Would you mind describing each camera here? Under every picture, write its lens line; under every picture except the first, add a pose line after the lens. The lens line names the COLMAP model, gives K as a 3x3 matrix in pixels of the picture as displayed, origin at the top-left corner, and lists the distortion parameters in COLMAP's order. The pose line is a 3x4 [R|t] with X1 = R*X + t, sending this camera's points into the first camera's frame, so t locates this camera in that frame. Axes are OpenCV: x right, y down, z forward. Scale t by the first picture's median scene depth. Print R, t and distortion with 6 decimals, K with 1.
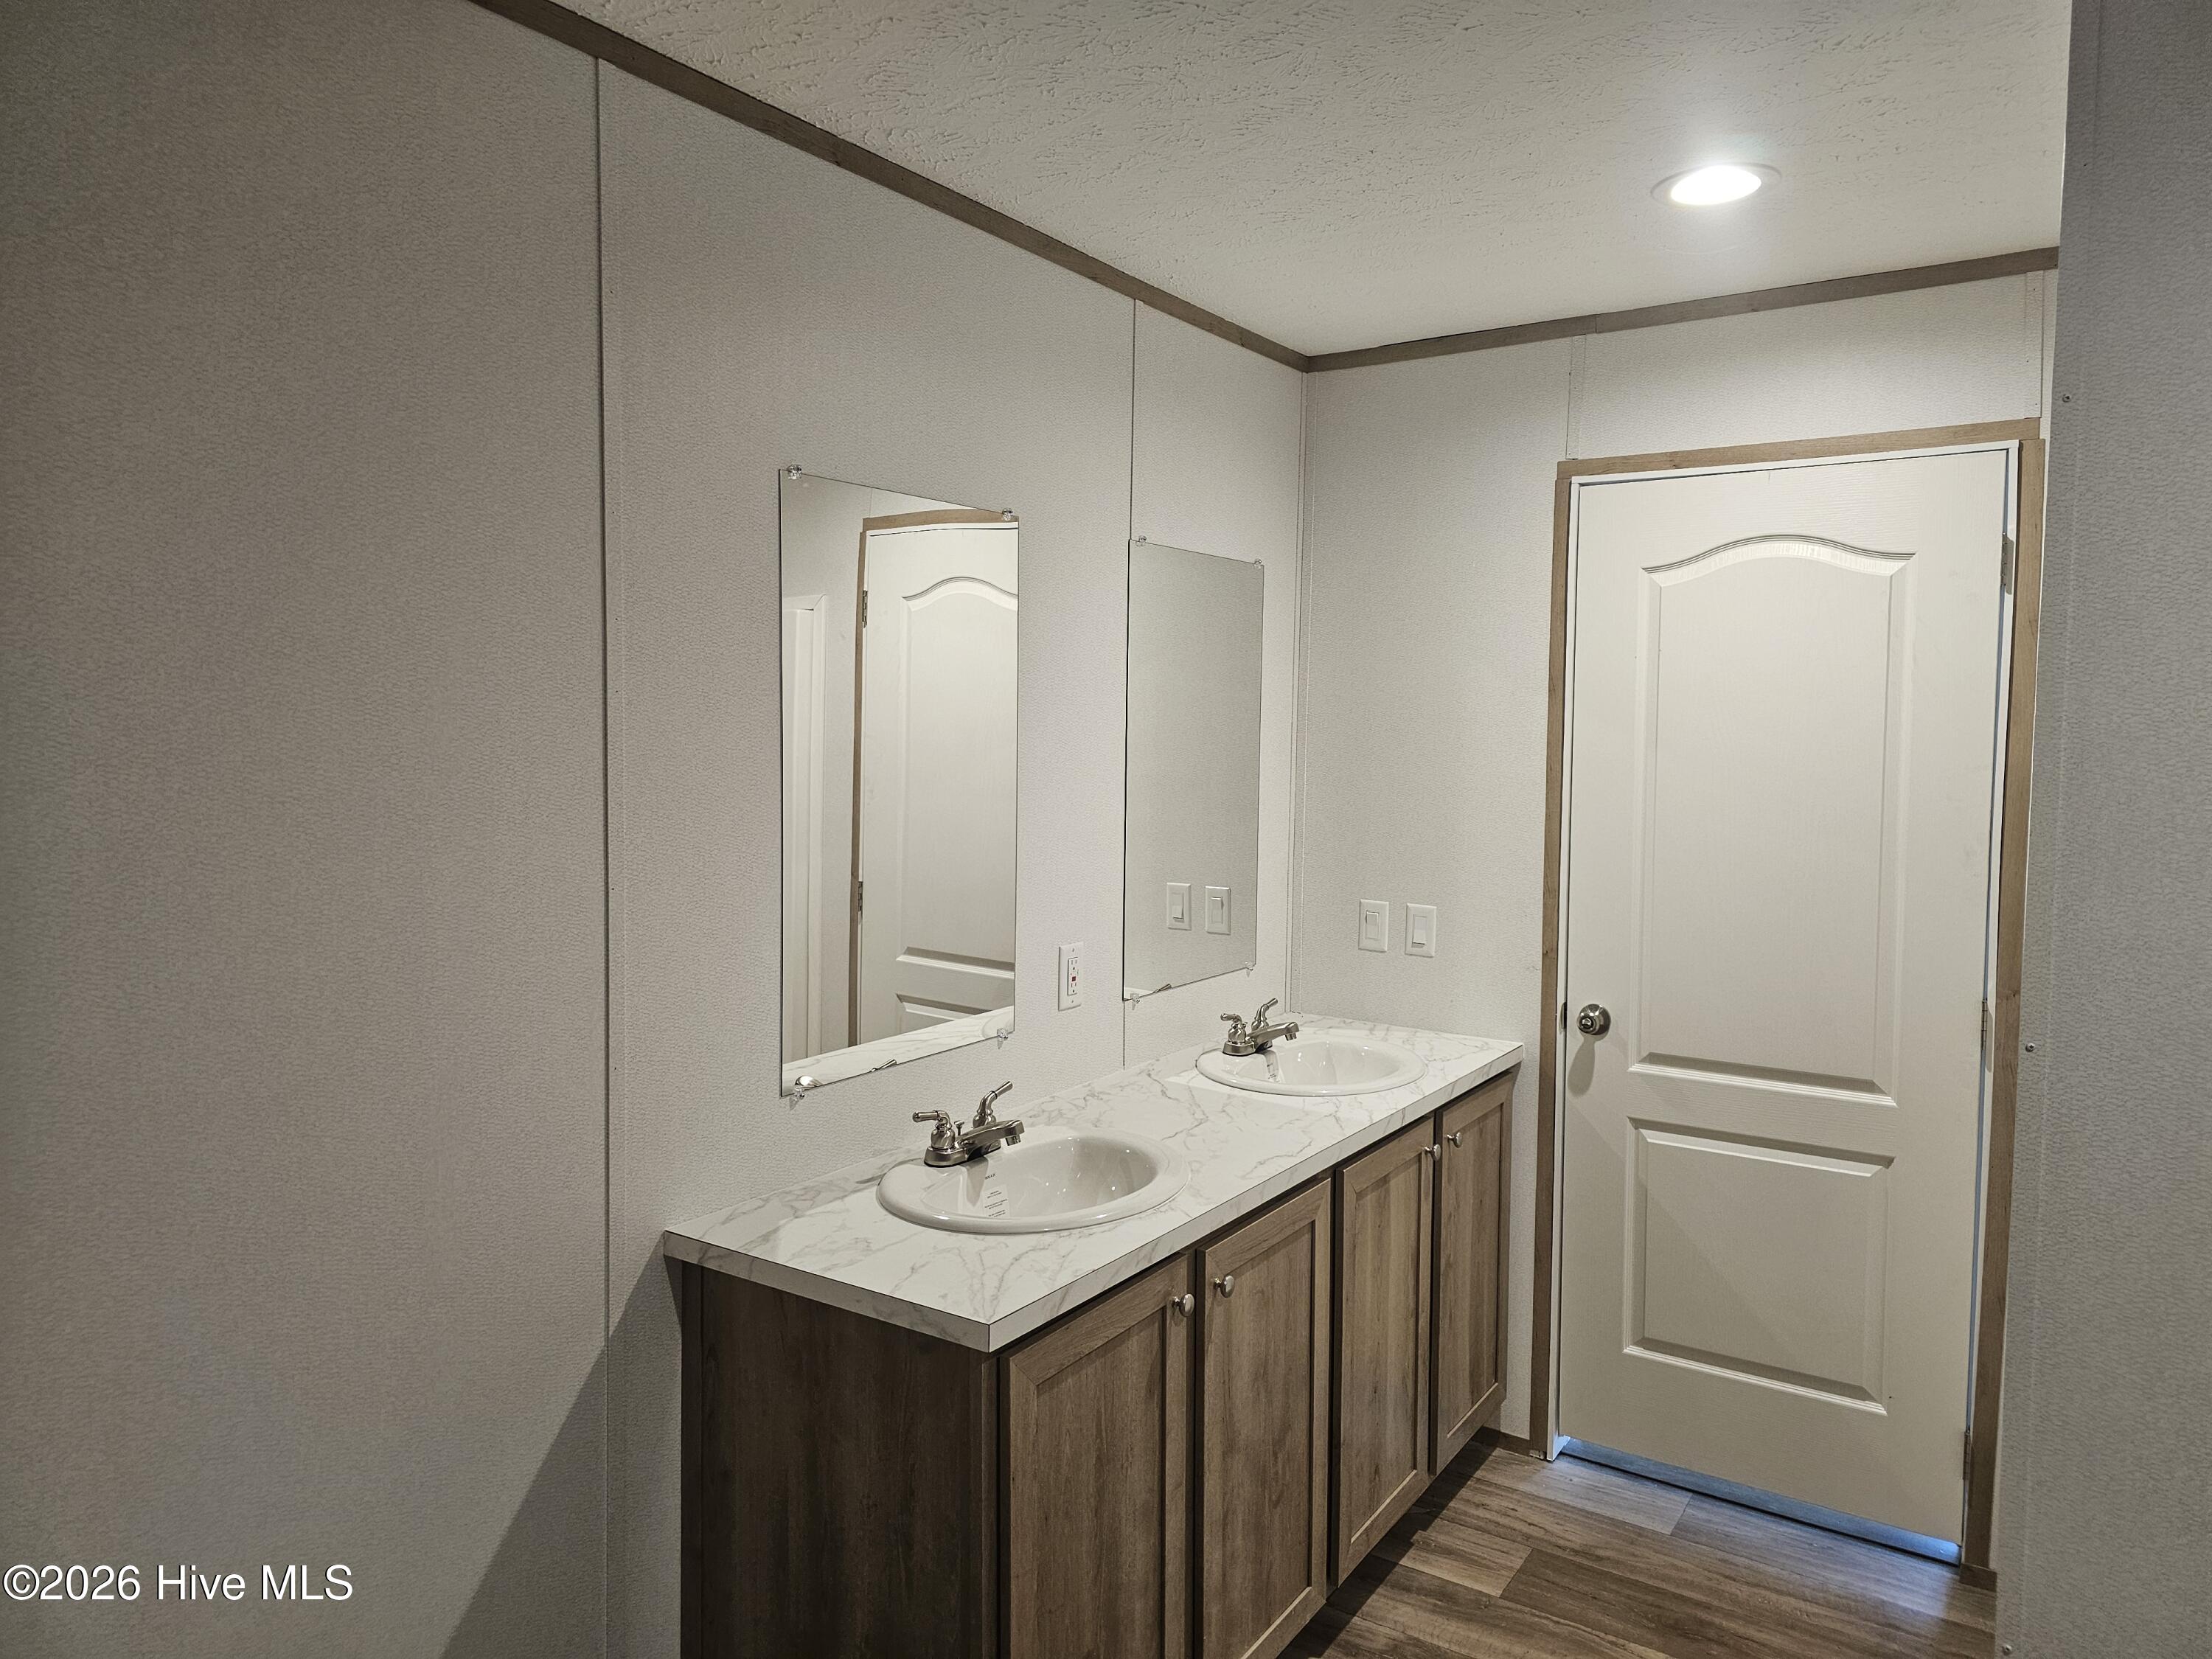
lens RADIAL K [[1475.6, 0, 1106.3], [0, 1475.6, 822.5], [0, 0, 1]] dist [0.041864, -0.033655]
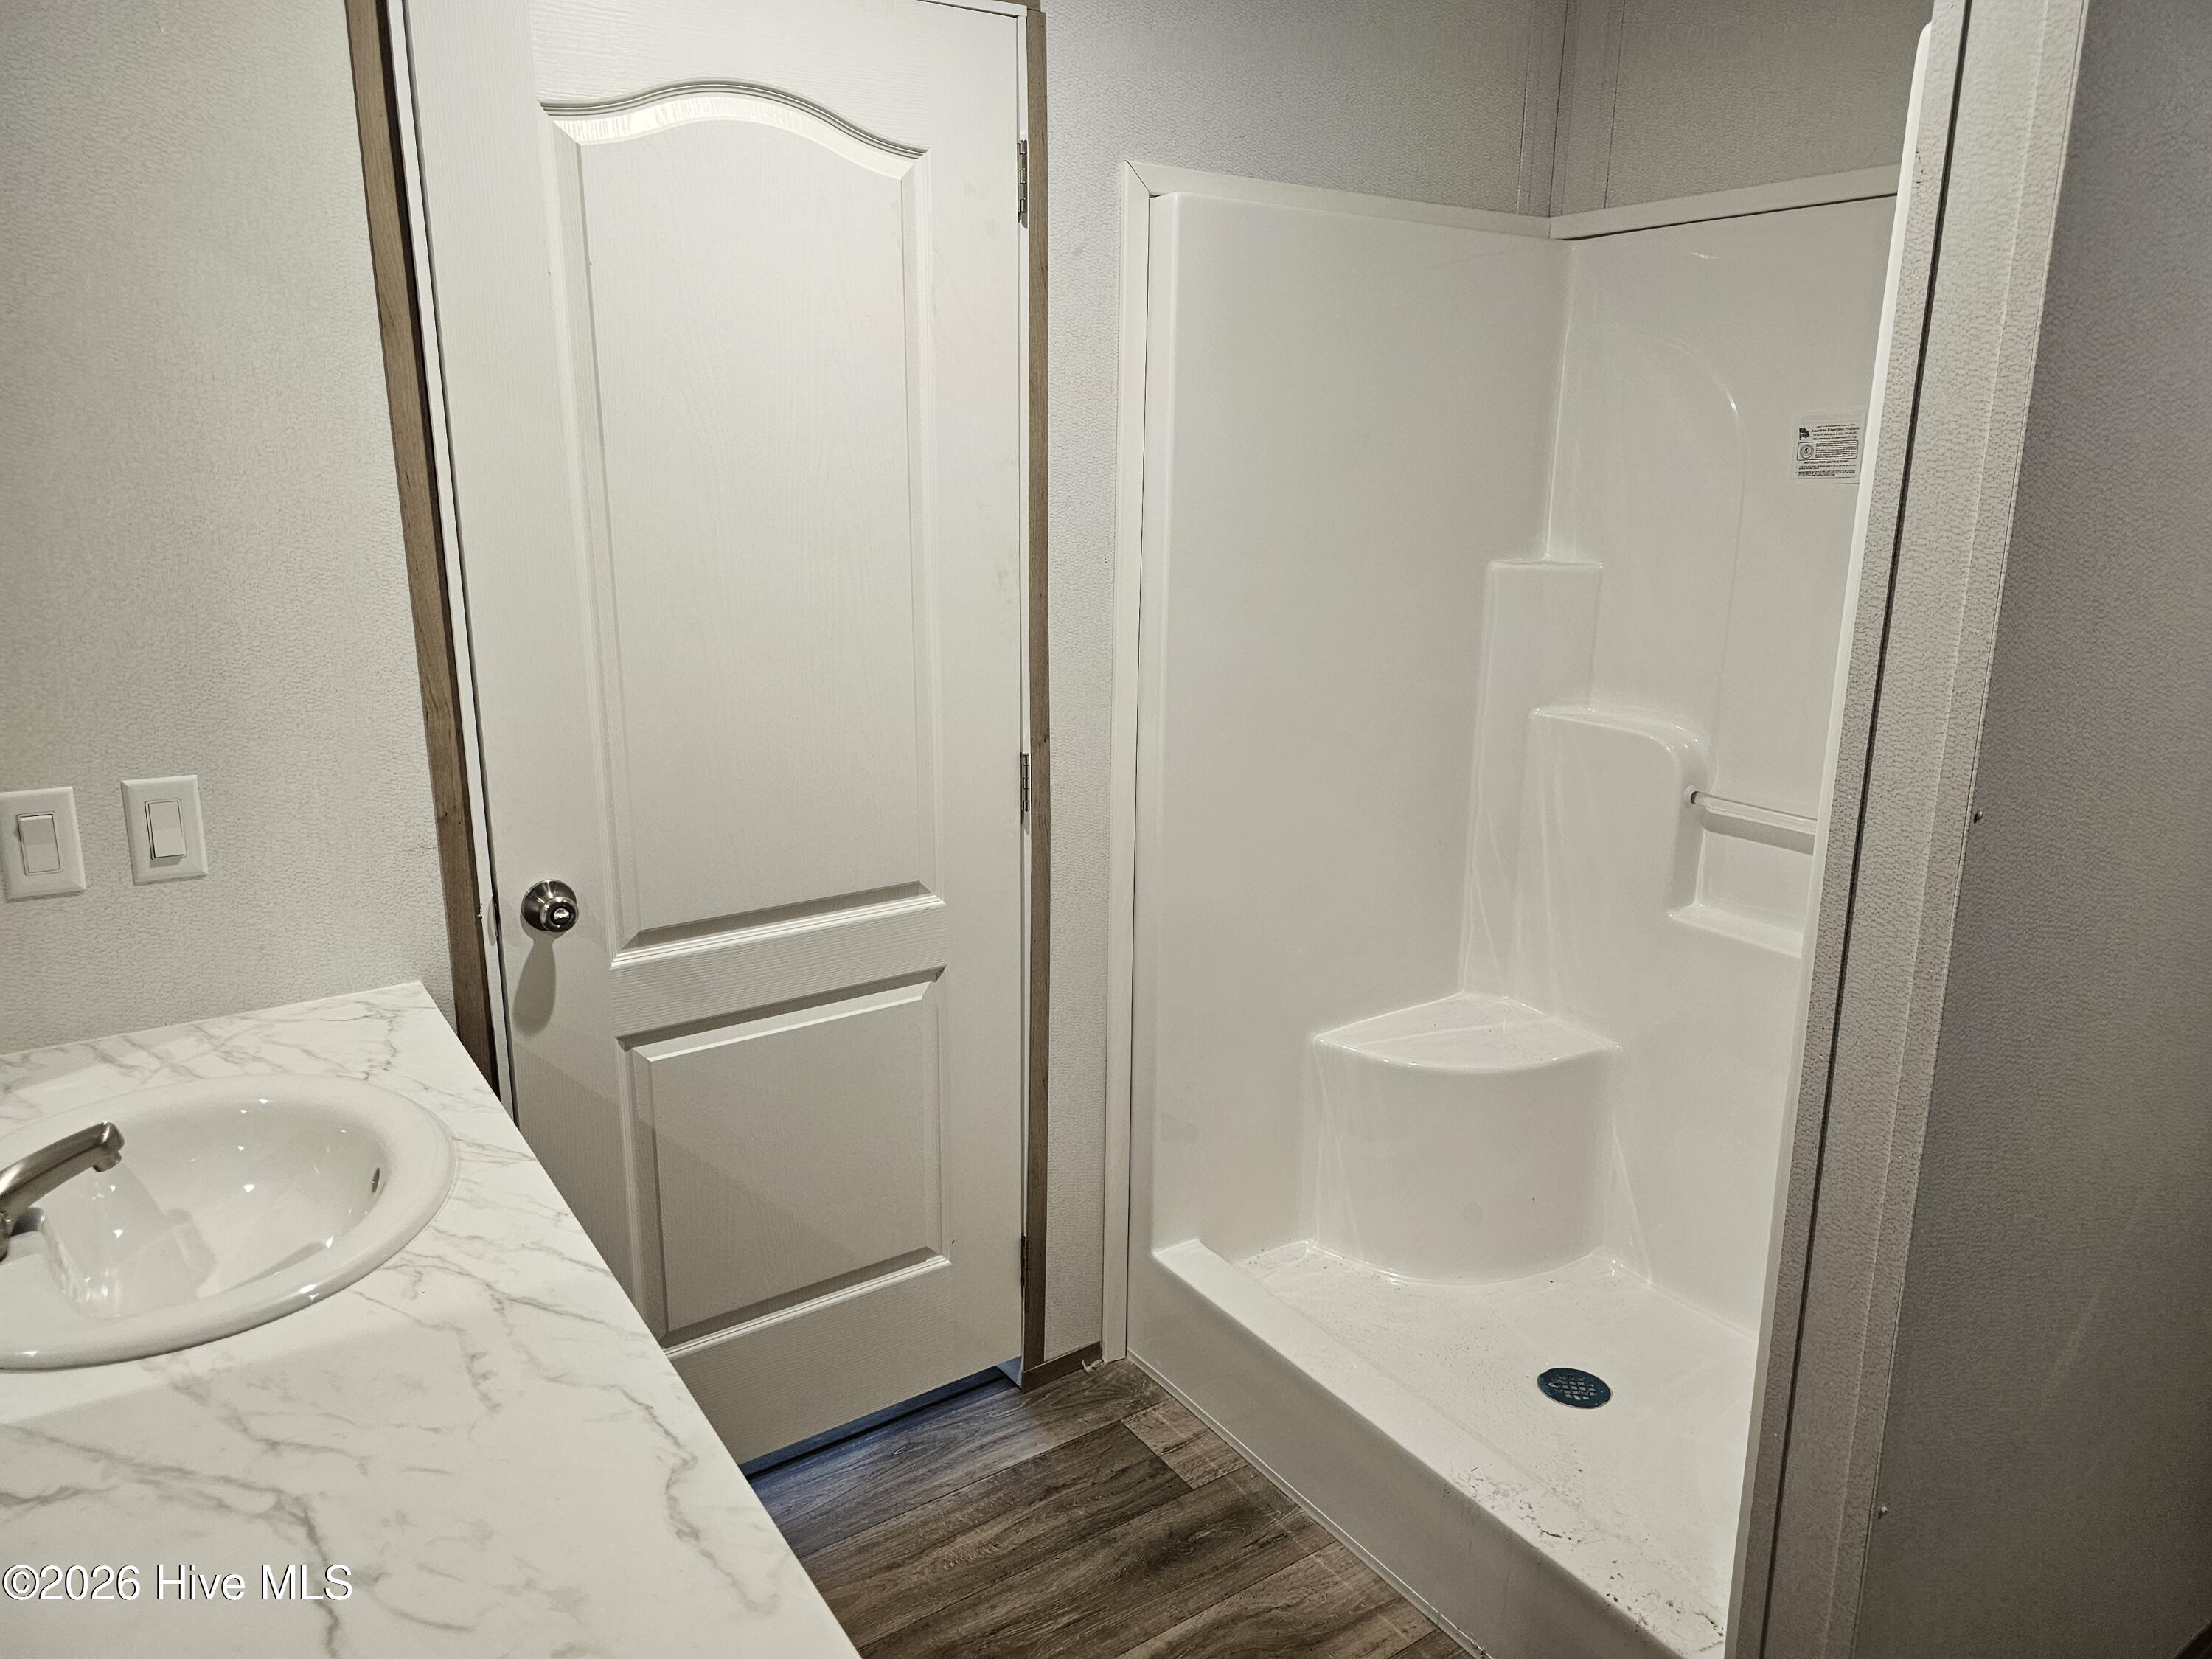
lens RADIAL K [[1475.6, 0, 1101.9], [0, 1475.6, 822.1], [0, 0, 1]] dist [0.041864, -0.033655]
pose [[0.381160, -0.233259, 0.894599, -0.121042], [0.065179, 0.972020, 0.225675, -0.022297], [-0.922208, -0.027710, 0.385699, 0.583931]]
